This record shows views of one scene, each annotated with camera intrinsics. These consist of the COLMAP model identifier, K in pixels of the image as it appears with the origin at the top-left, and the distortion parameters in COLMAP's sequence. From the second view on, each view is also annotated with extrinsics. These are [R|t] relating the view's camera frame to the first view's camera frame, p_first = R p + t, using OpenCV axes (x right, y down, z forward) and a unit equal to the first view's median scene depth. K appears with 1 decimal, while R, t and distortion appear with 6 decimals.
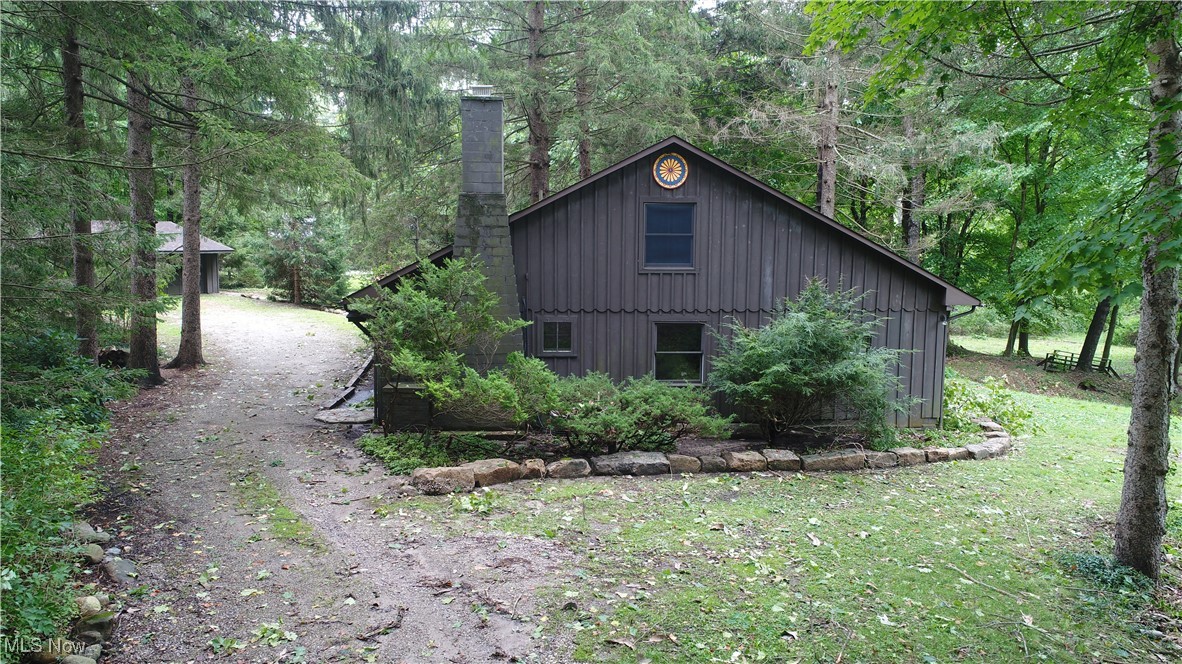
lens RADIAL K [[794.7, 0, 591.0], [0, 794.7, 332.0], [0, 0, 1]] dist [-0.000058, 0.000953]
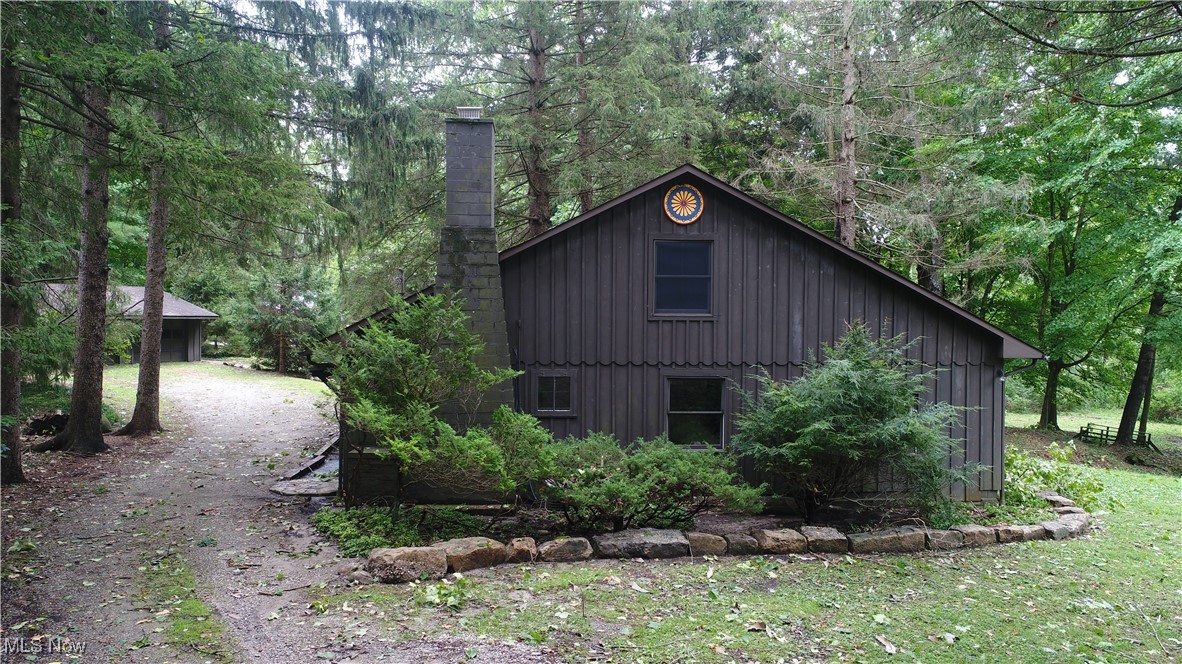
lens RADIAL K [[794.7, 0, 591.0], [0, 794.7, 332.0], [0, 0, 1]] dist [-0.000058, 0.000953]
pose [[0.999990, 0.000156, -0.004552, 0.001597], [-0.000613, 0.994928, -0.100587, 0.029127], [0.004513, 0.100589, 0.994918, 0.152912]]
